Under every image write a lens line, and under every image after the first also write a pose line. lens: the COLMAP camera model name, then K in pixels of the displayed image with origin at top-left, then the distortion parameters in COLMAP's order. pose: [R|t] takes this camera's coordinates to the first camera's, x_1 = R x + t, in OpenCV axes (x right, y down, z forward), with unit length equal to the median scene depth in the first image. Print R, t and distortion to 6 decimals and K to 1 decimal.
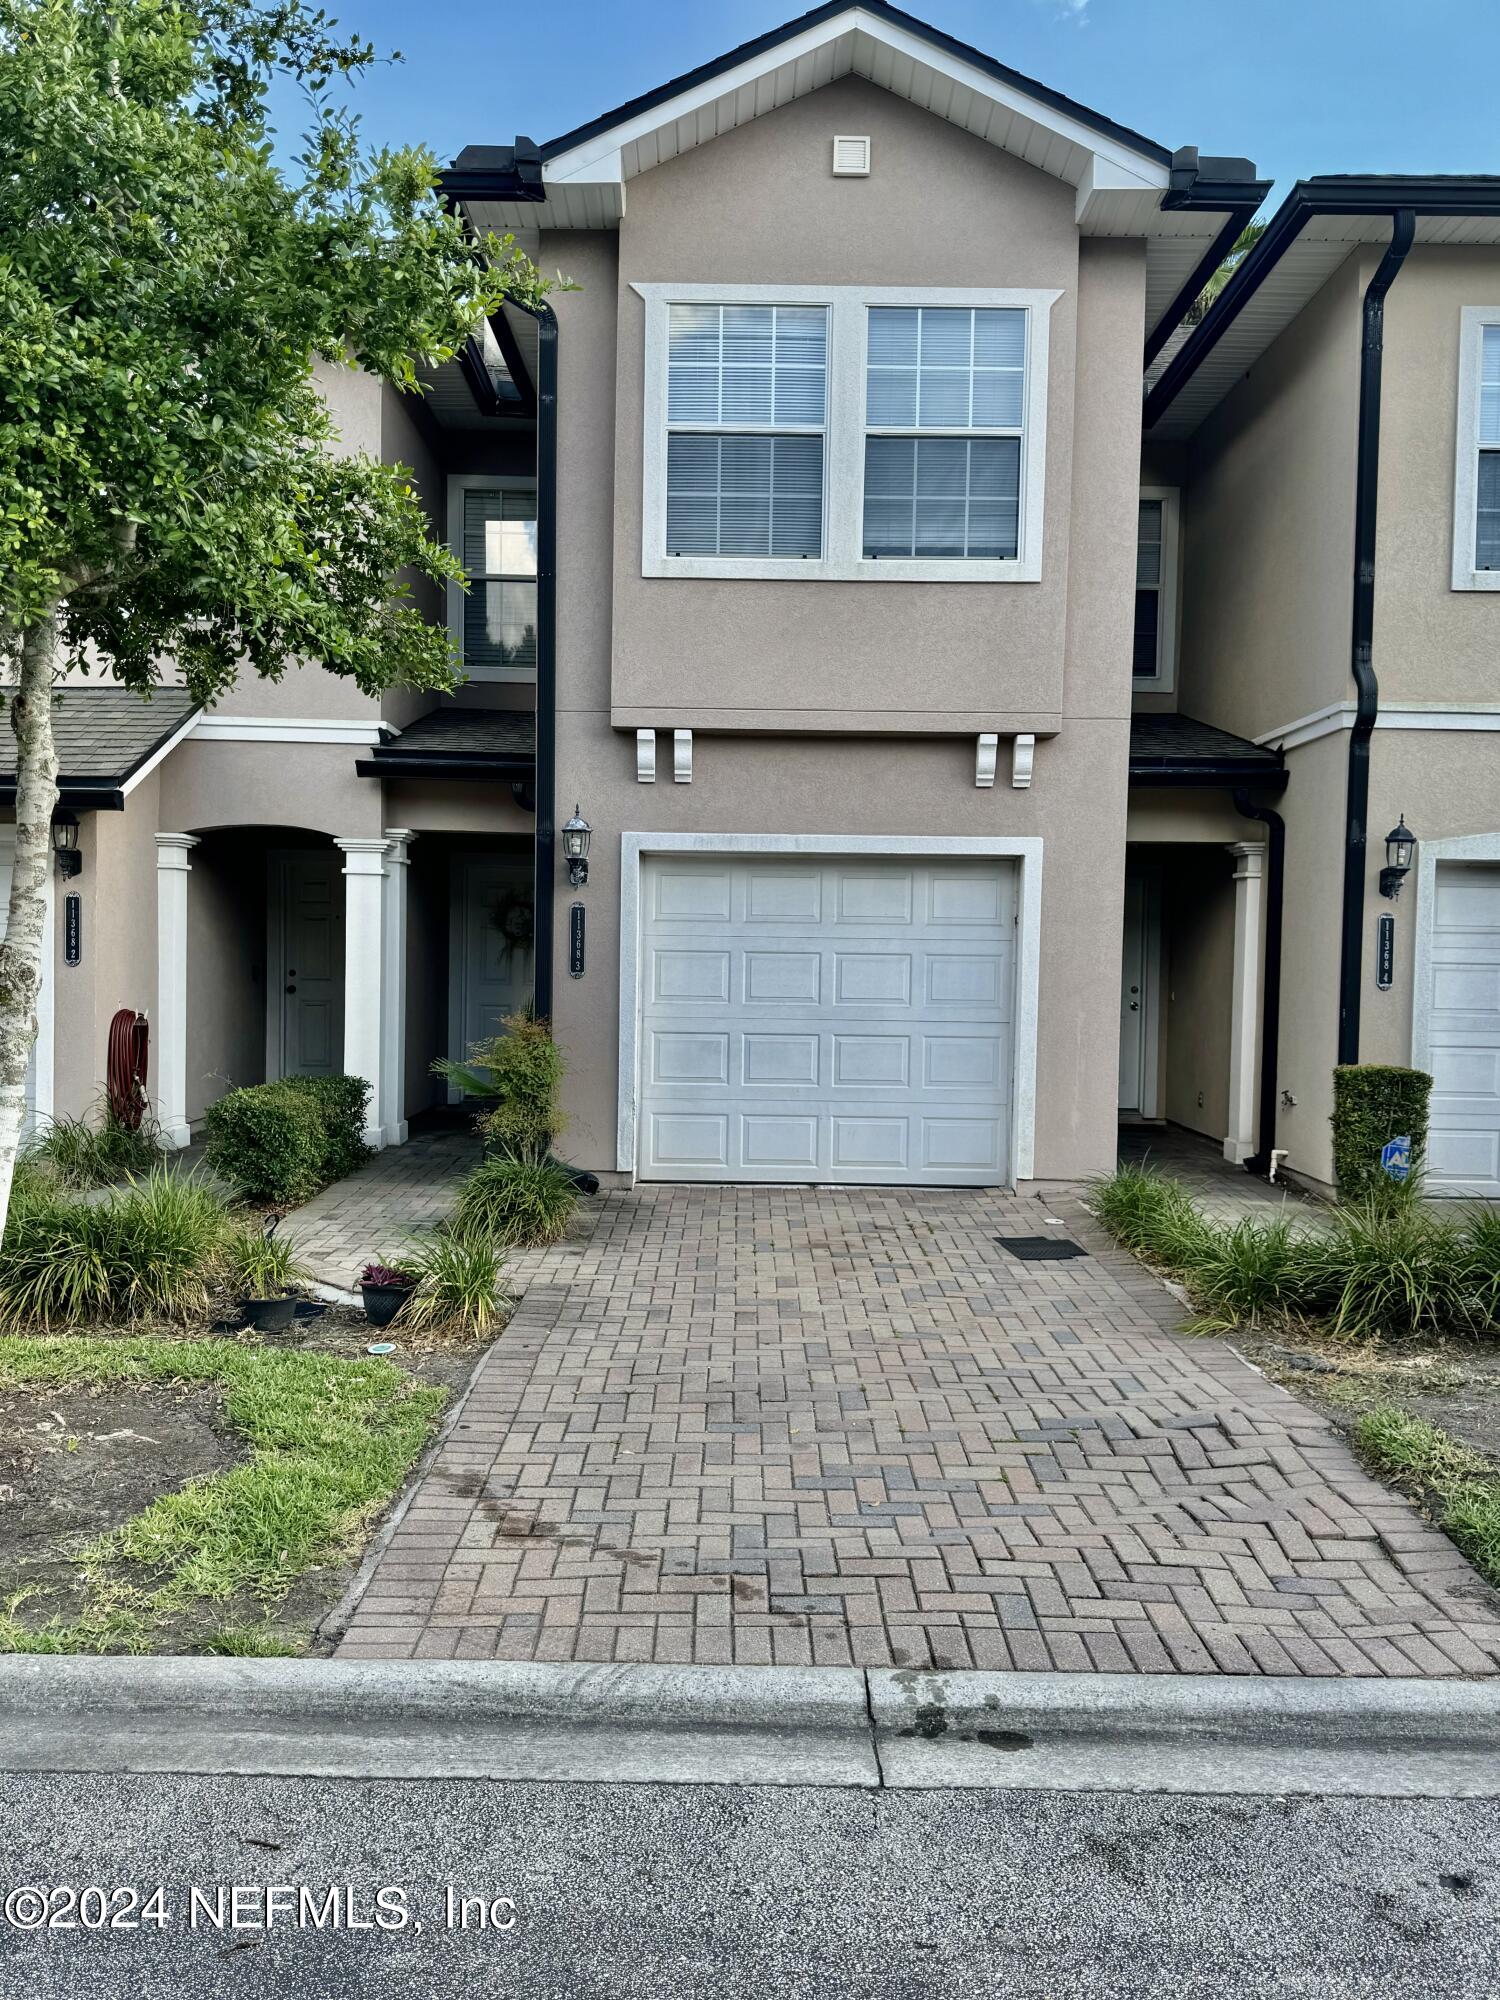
lens RADIAL K [[1560.1, 0, 753.5], [0, 1560.1, 1003.6], [0, 0, 1]] dist [0.096185, -0.018793]
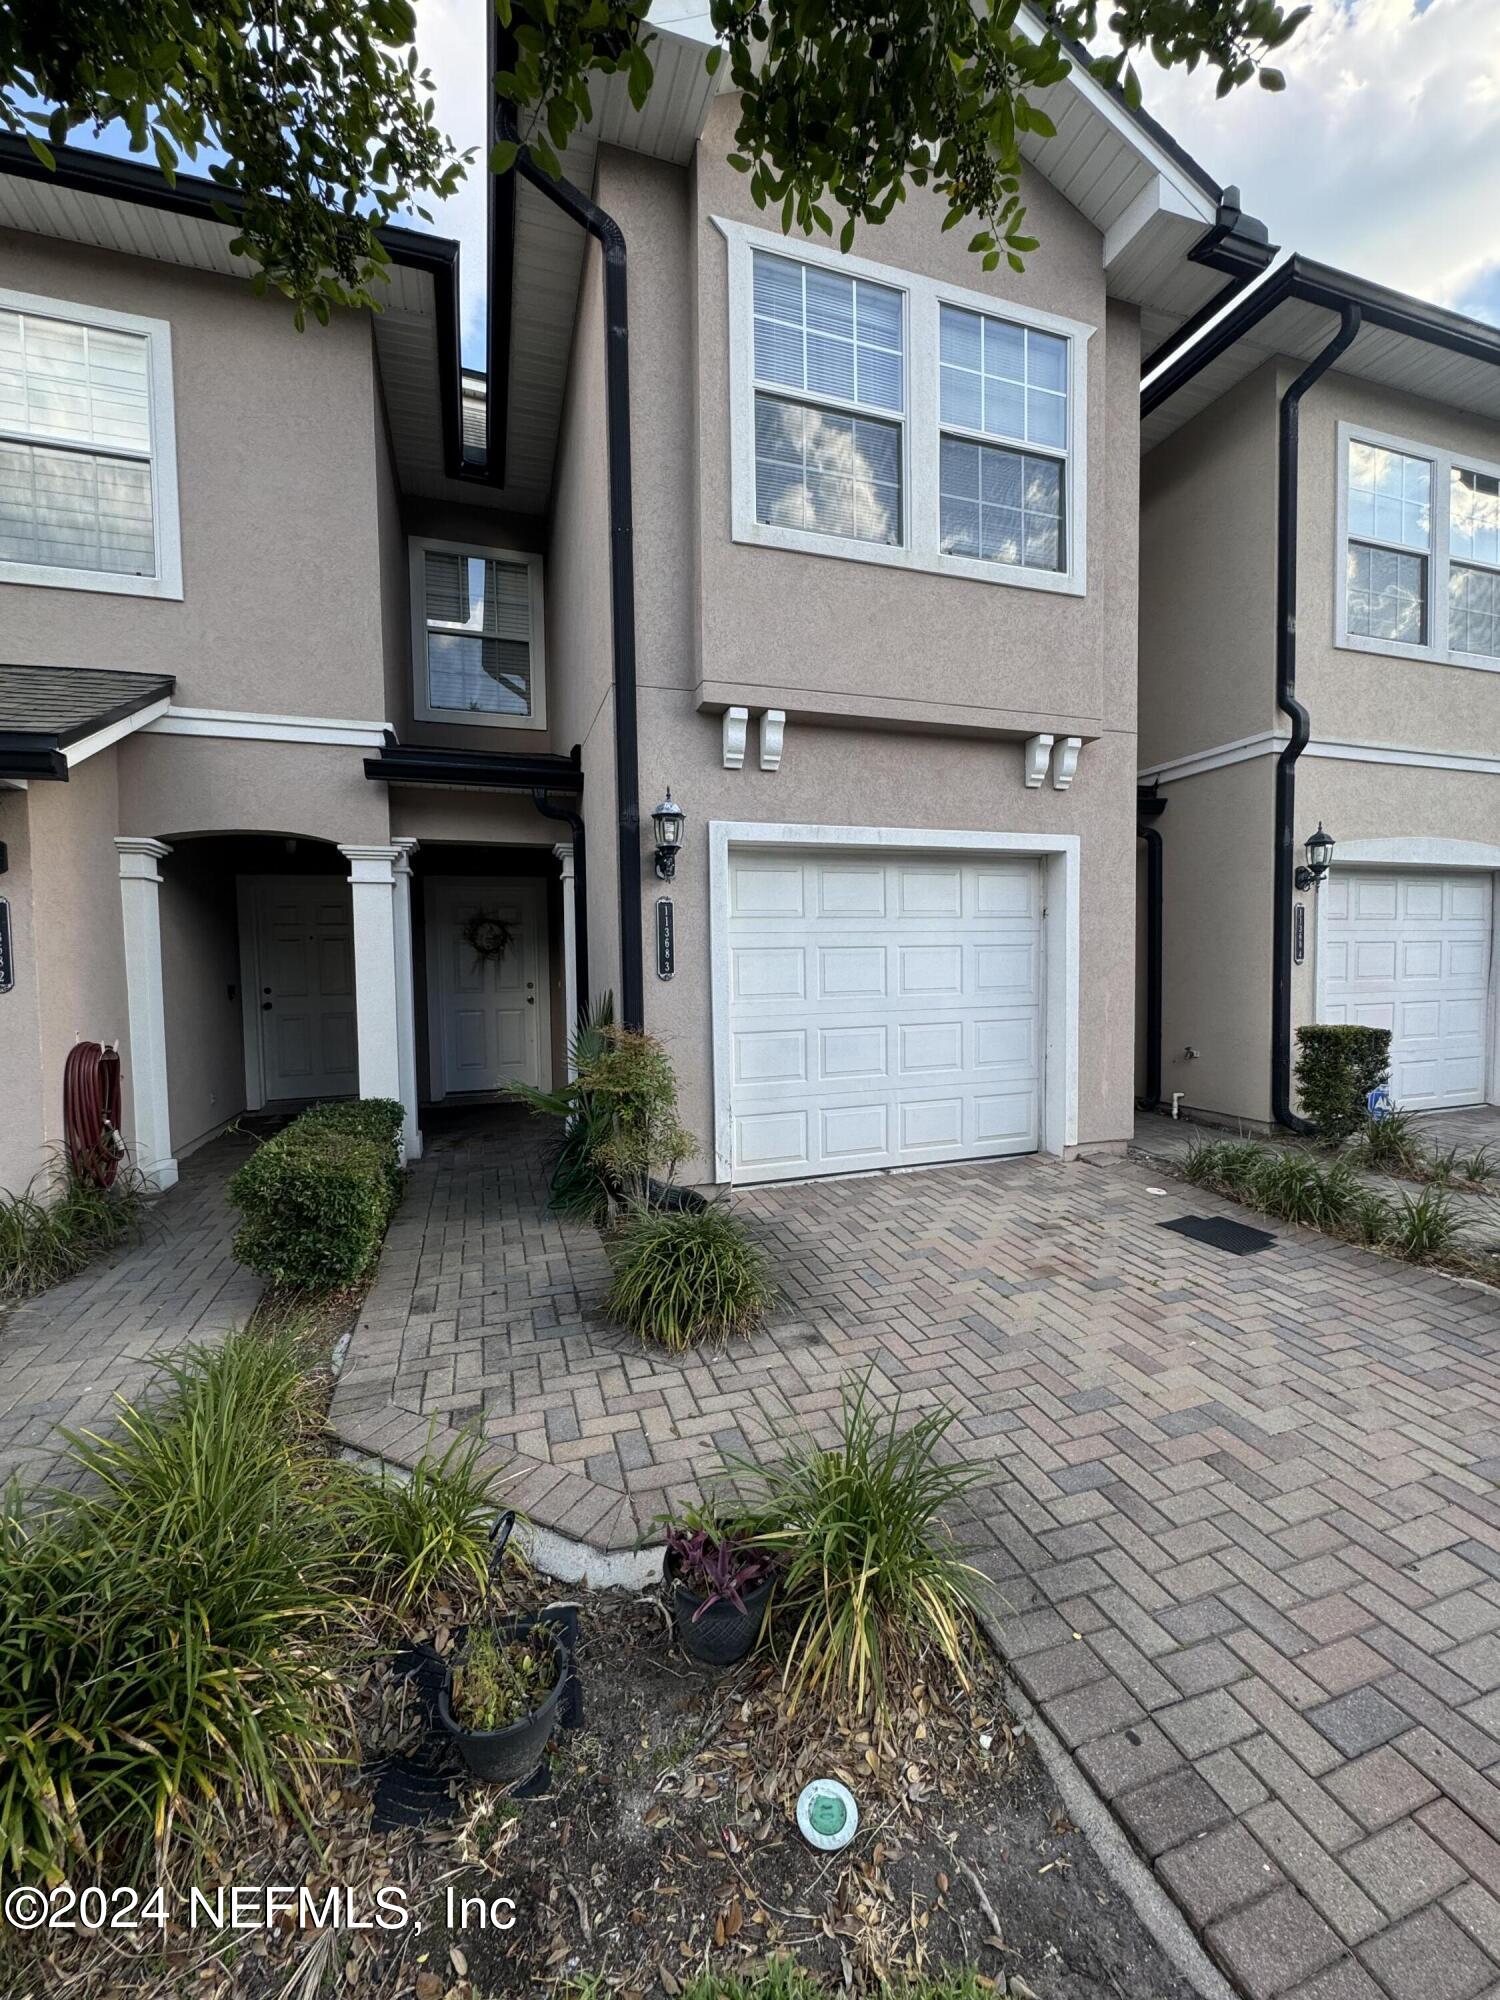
lens RADIAL K [[799.6, 0, 750.6], [0, 799.6, 1001.3], [0, 0, 1]] dist [0.001843, 0.001298]
pose [[0.949502, -0.047695, 0.310115, -0.208367], [0.044832, 0.998861, 0.016357, -0.008886], [-0.310542, -0.001628, 0.950558, 0.525875]]
